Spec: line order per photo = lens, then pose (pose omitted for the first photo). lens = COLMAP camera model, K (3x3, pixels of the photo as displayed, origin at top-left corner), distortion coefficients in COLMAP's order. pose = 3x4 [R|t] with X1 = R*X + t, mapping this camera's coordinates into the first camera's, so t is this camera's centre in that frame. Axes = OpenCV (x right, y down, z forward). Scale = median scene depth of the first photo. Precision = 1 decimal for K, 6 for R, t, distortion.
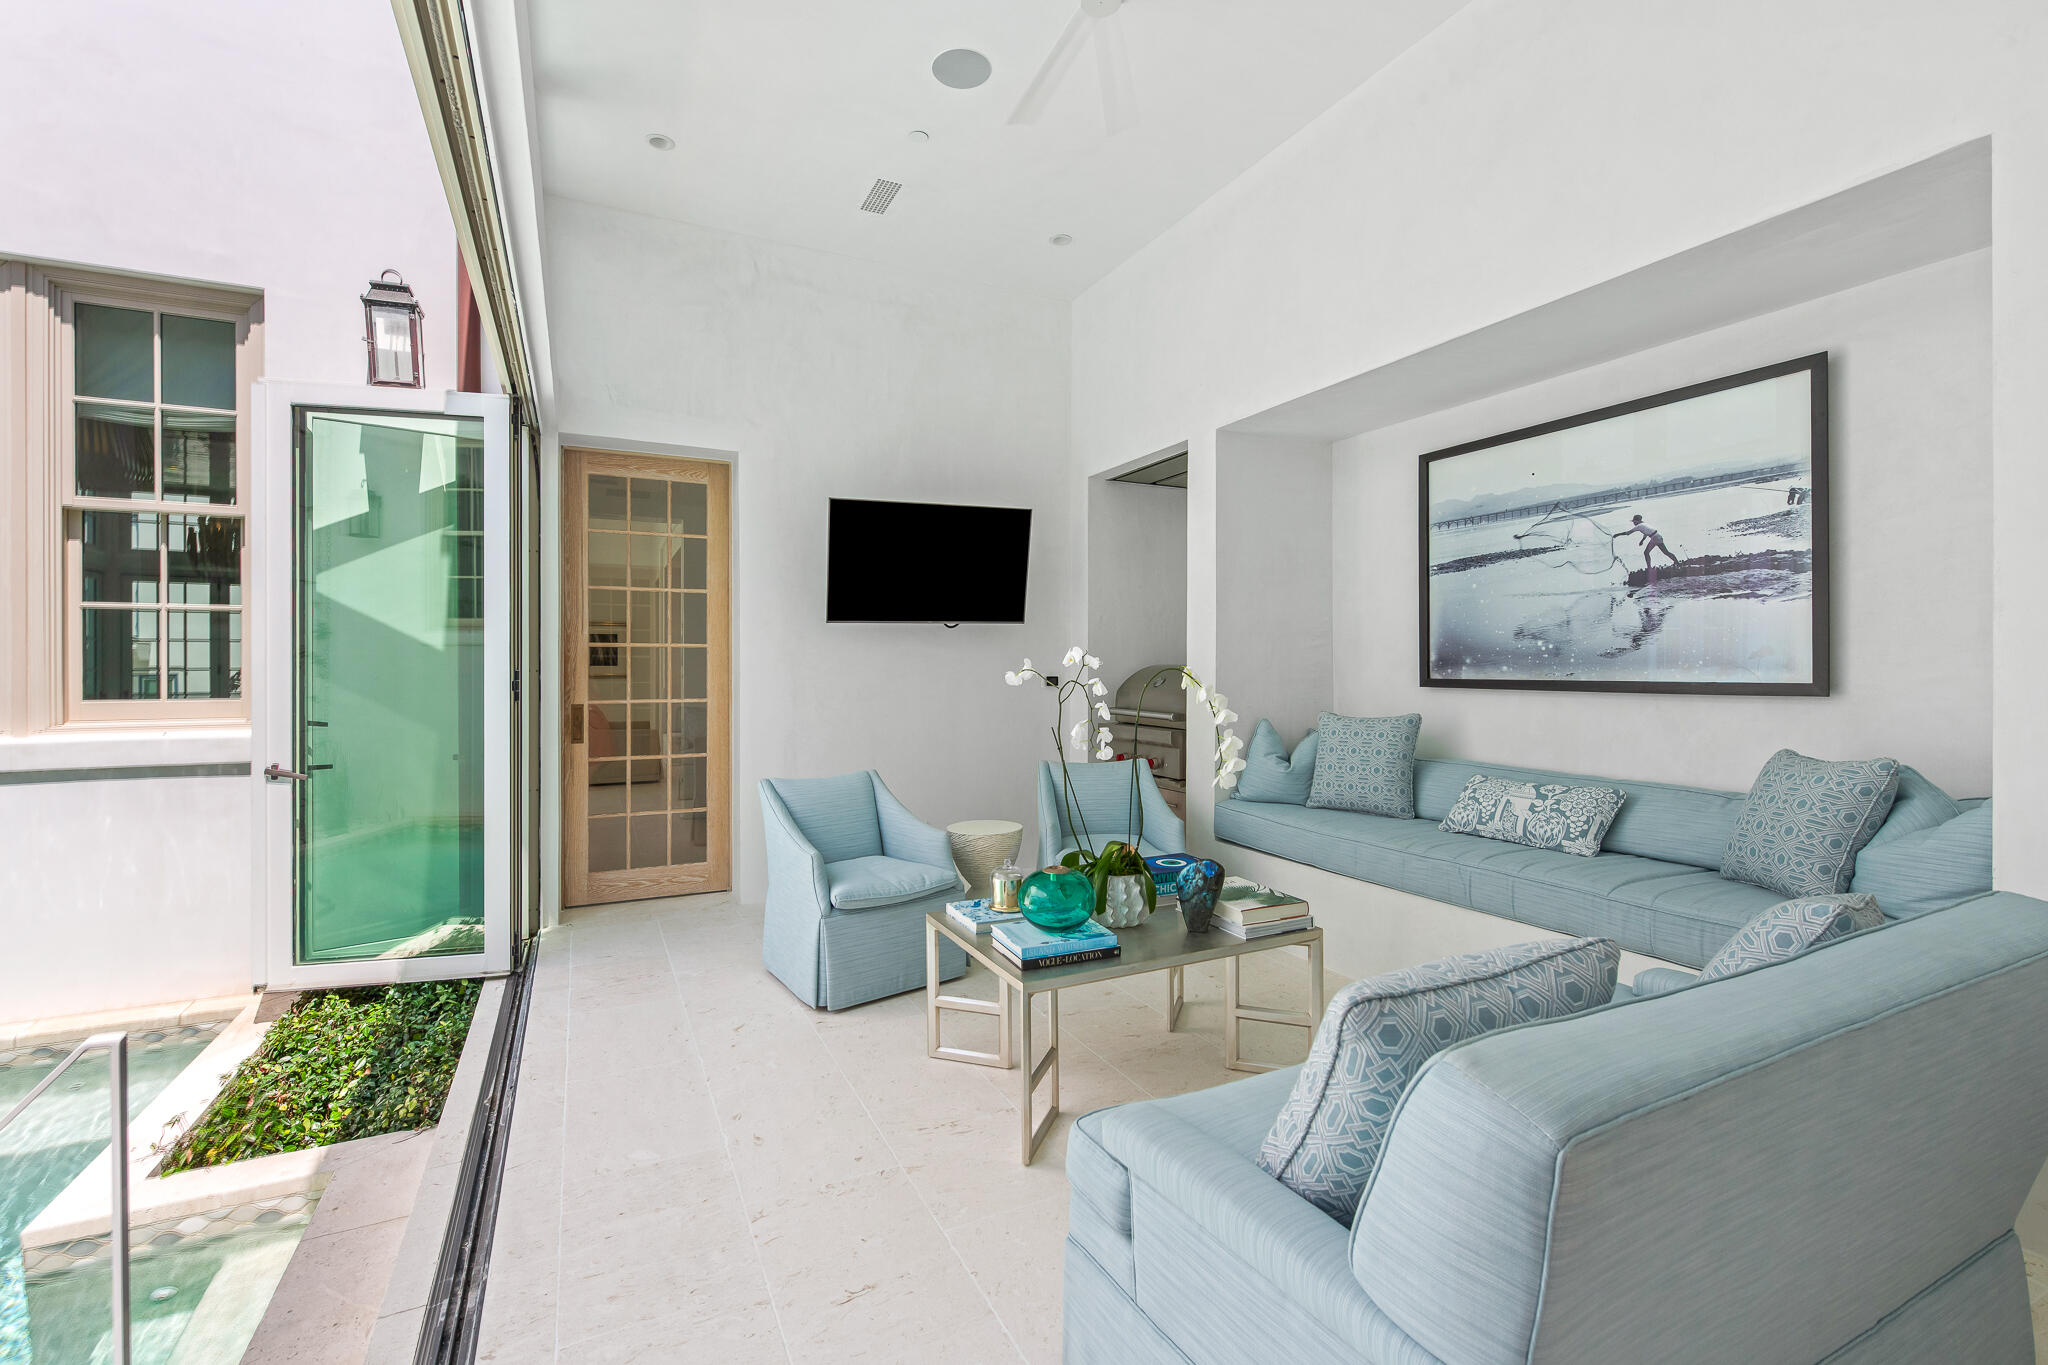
lens RADIAL K [[900.8, 0, 999.7], [0, 900.8, 681.4], [0, 0, 1]] dist [0.014065, -0.001203]
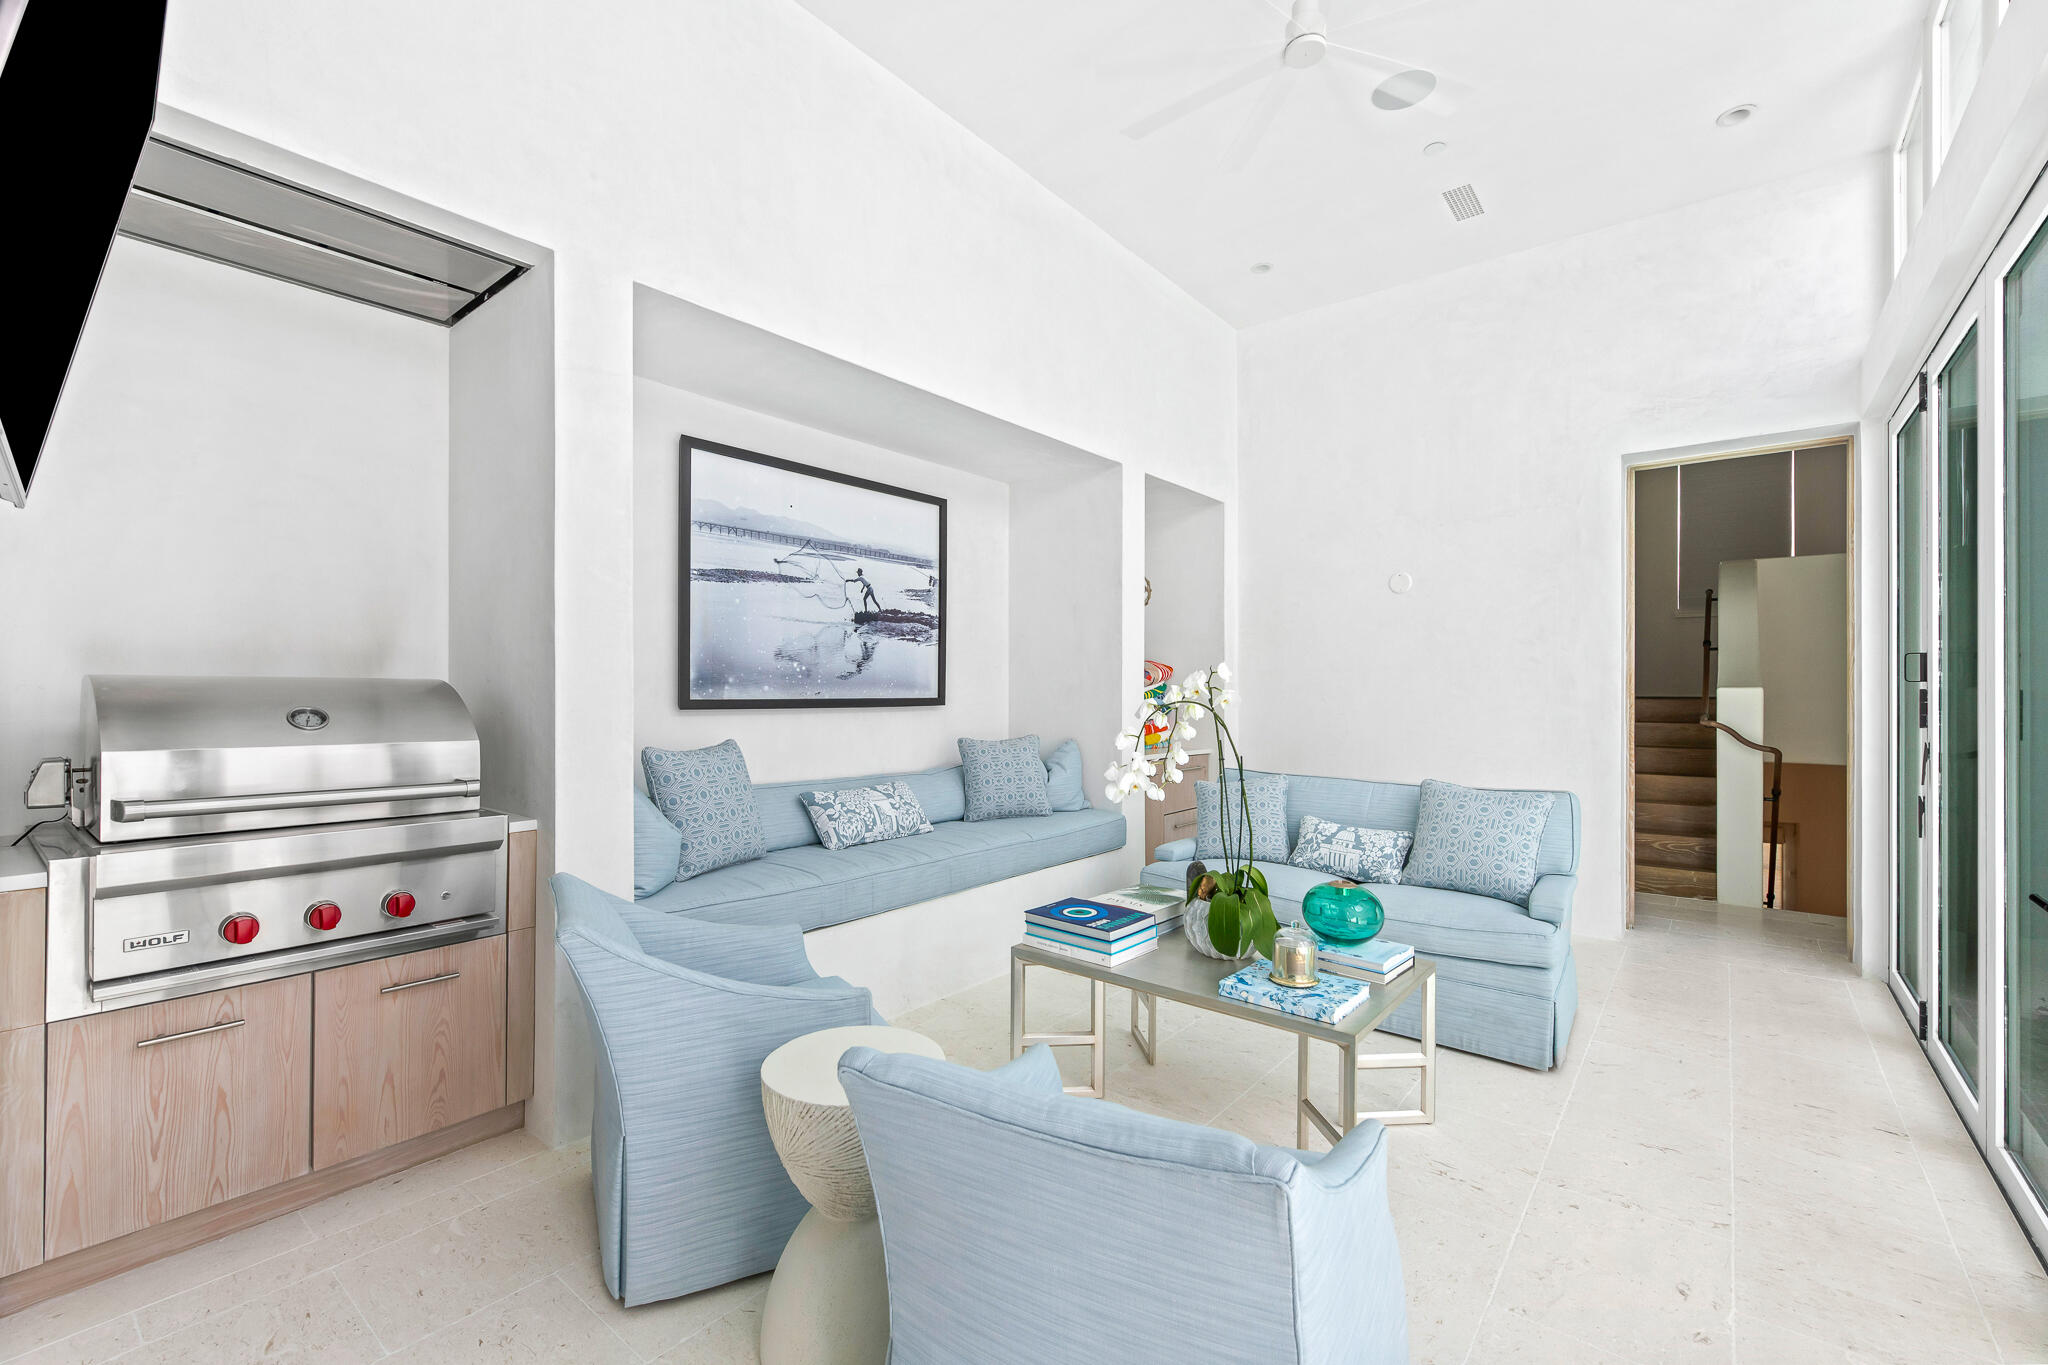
lens RADIAL K [[872.6, 0, 1023.4], [0, 872.6, 691.1], [0, 0, 1]] dist [-0.004990, -0.000182]
pose [[-0.435072, -0.000606, 0.900396, -0.472537], [0.012054, 0.999906, 0.006498, -0.014785], [-0.900315, 0.013680, -0.435024, 1.247430]]
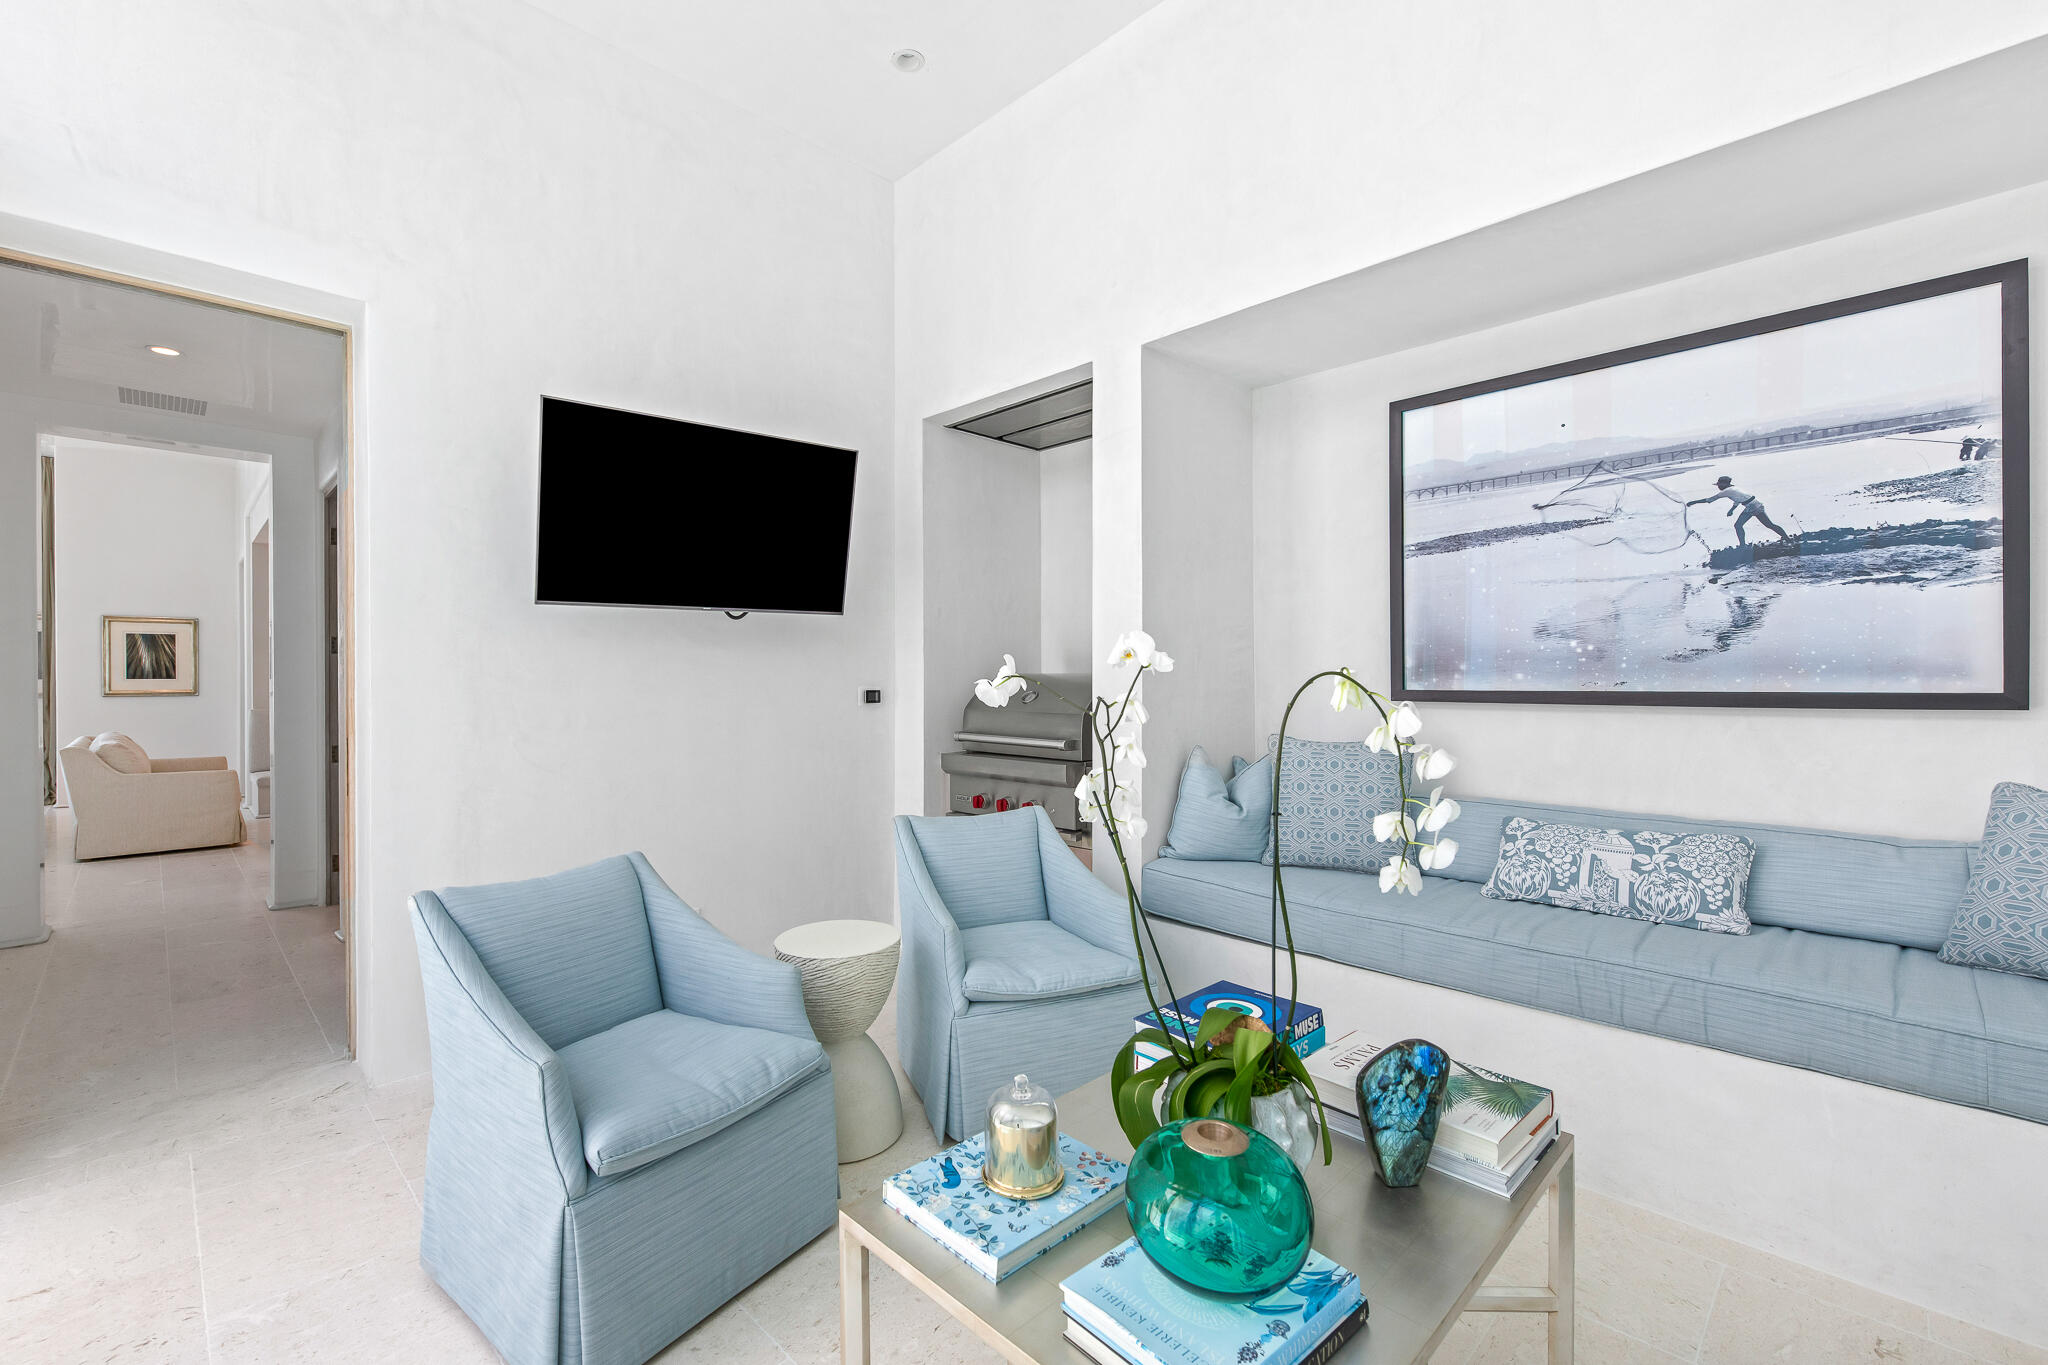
lens RADIAL K [[872.6, 0, 977.9], [0, 872.6, 694.3], [0, 0, 1]] dist [-0.004990, -0.000182]
pose [[0.949501, -0.005961, 0.313709, -0.125226], [0.006698, 0.999977, -0.001271, -0.001338], [-0.313694, 0.003308, 0.949518, 0.466751]]
